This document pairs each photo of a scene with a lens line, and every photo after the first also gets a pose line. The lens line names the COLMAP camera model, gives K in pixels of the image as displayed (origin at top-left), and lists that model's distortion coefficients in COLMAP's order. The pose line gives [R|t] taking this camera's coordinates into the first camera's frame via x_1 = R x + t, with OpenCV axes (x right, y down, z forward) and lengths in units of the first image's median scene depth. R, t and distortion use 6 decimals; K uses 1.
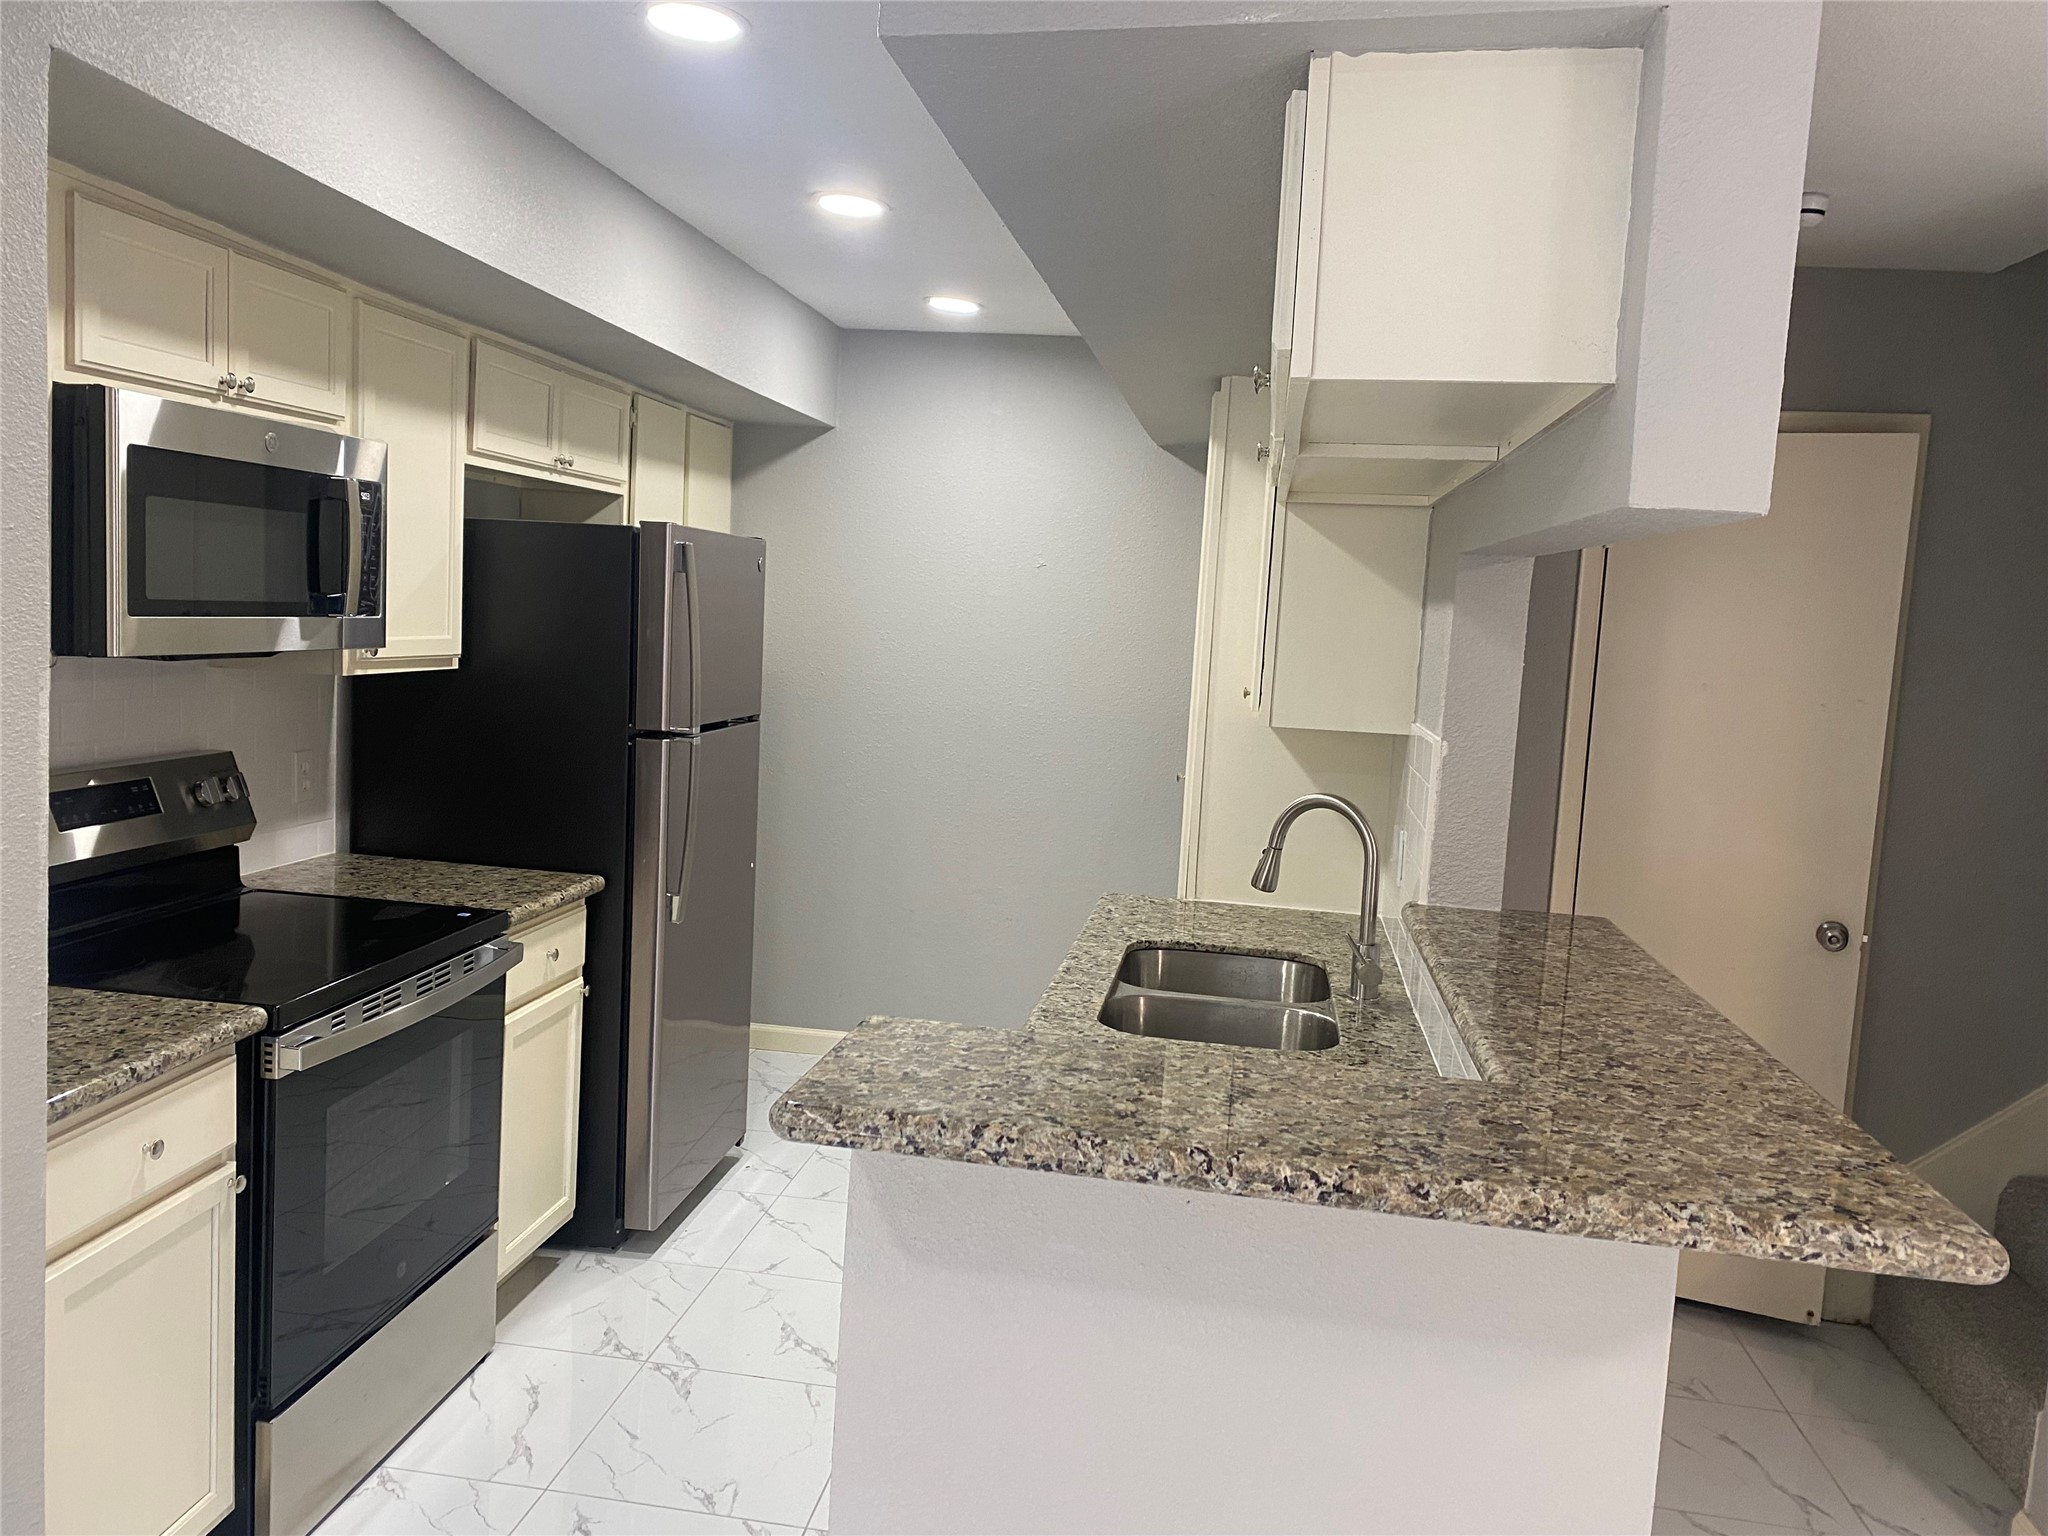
lens RADIAL K [[1568.4, 0, 1032.8], [0, 1568.4, 779.5], [0, 0, 1]] dist [0.023668, -0.025998]
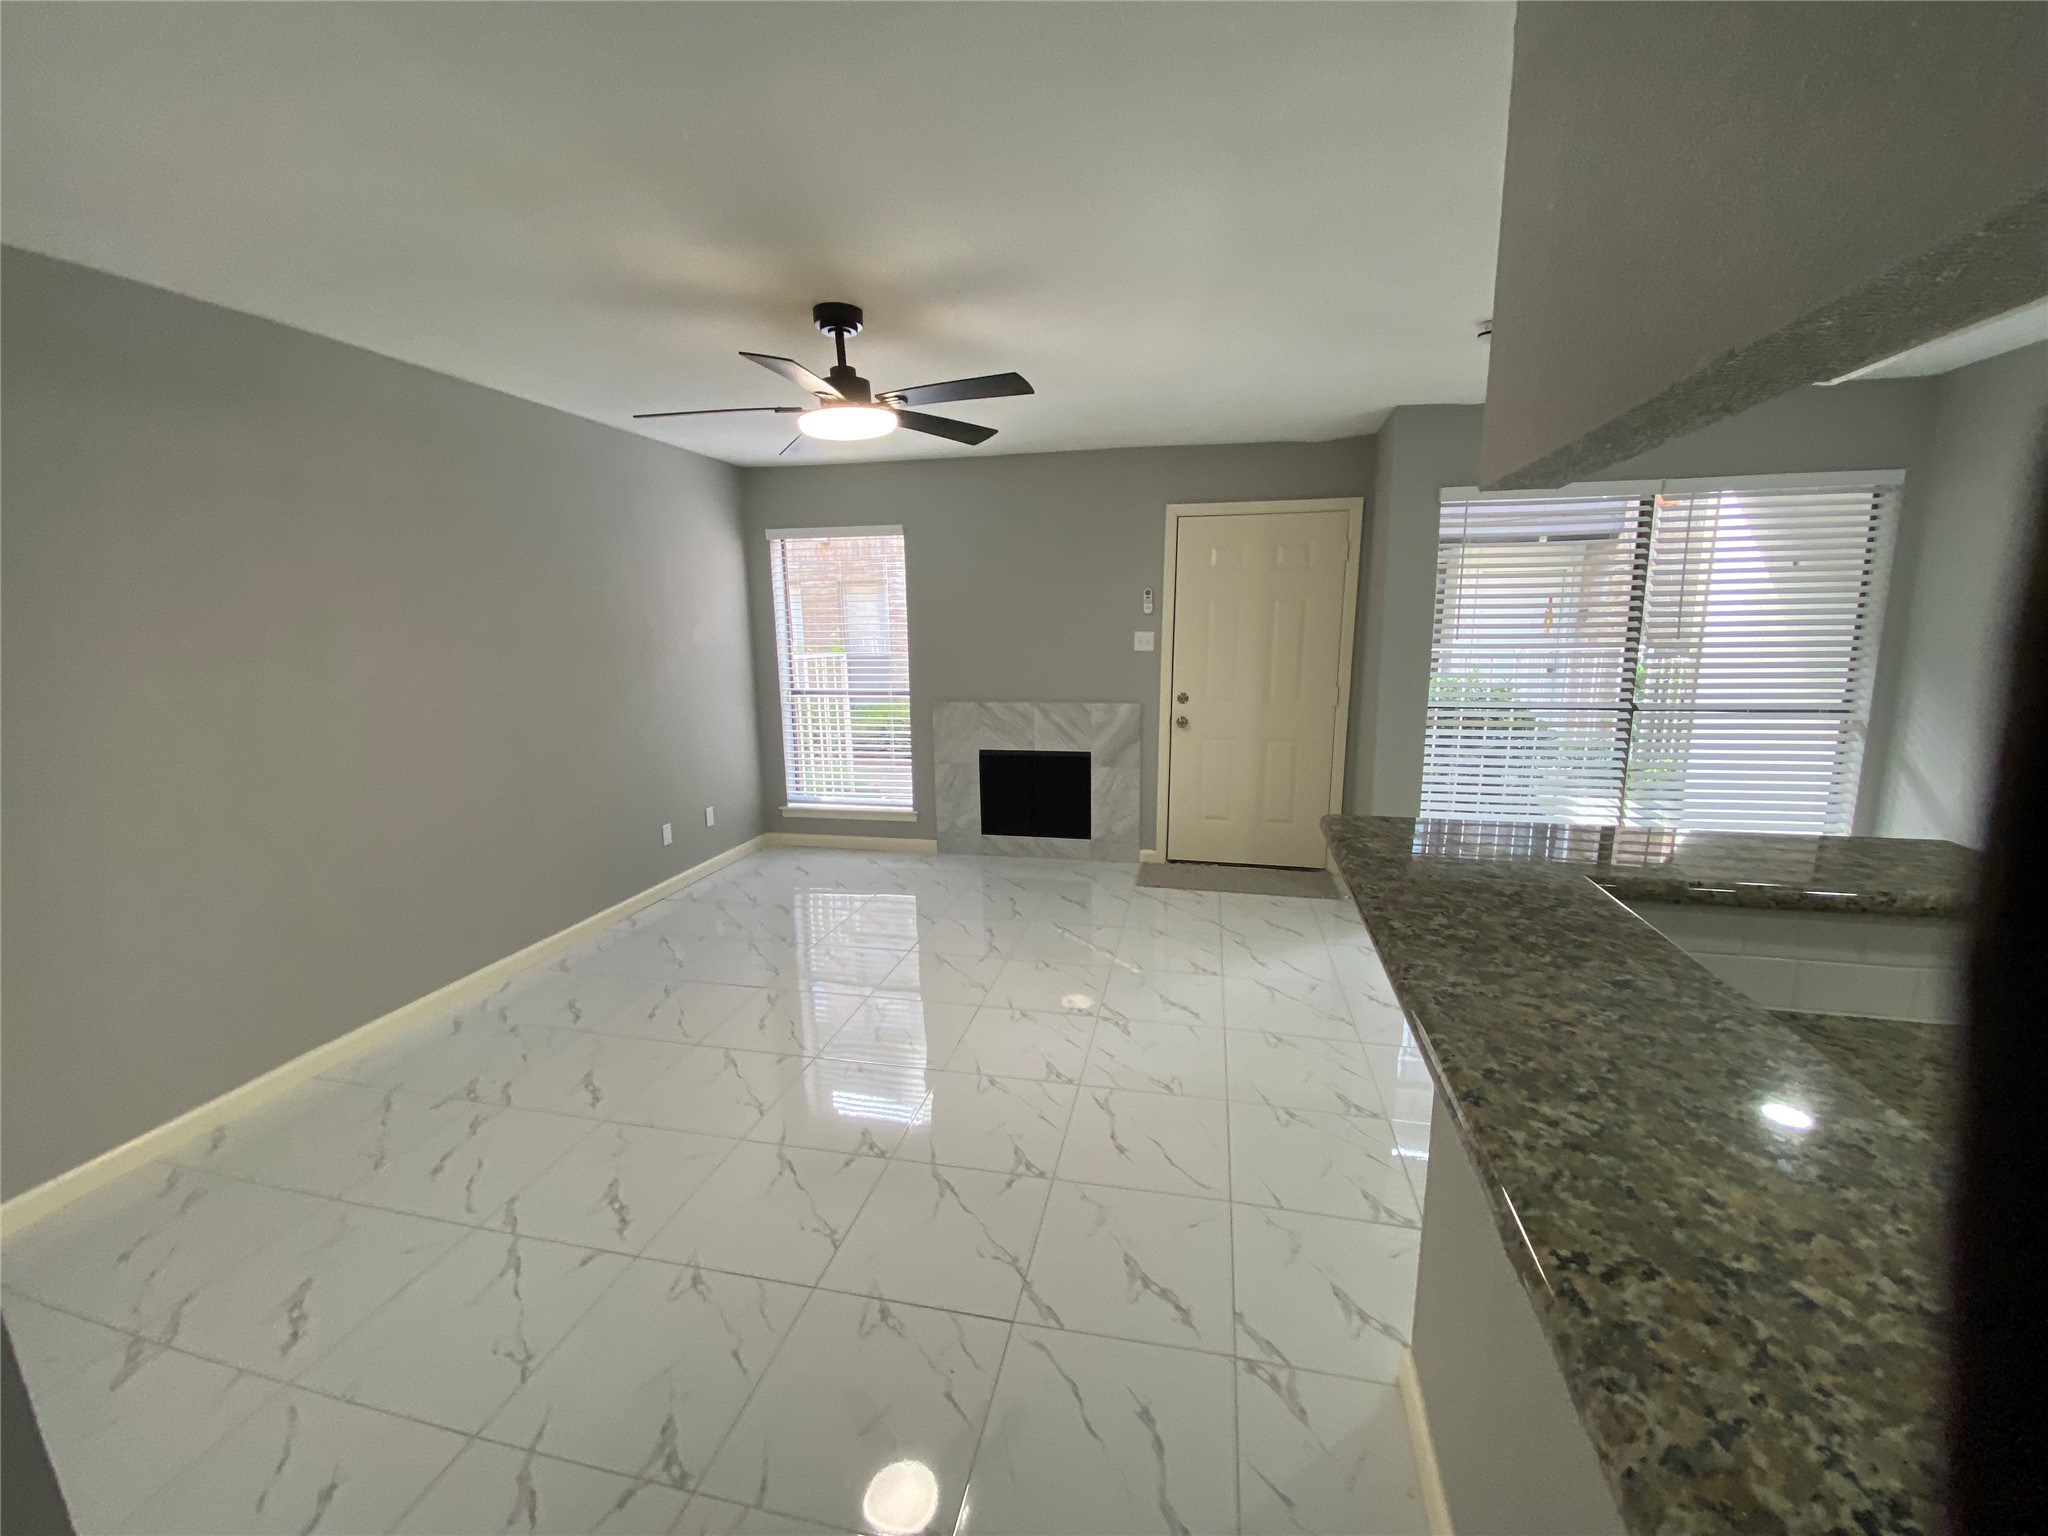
lens RADIAL K [[821.5, 0, 1020.6], [0, 821.5, 771.3], [0, 0, 1]] dist [0.005187, -0.006476]
pose [[-0.995466, -0.066747, 0.067771, 0.424054], [-0.044566, 0.956706, 0.287623, -0.051319], [-0.084035, 0.283298, -0.955343, 0.953913]]
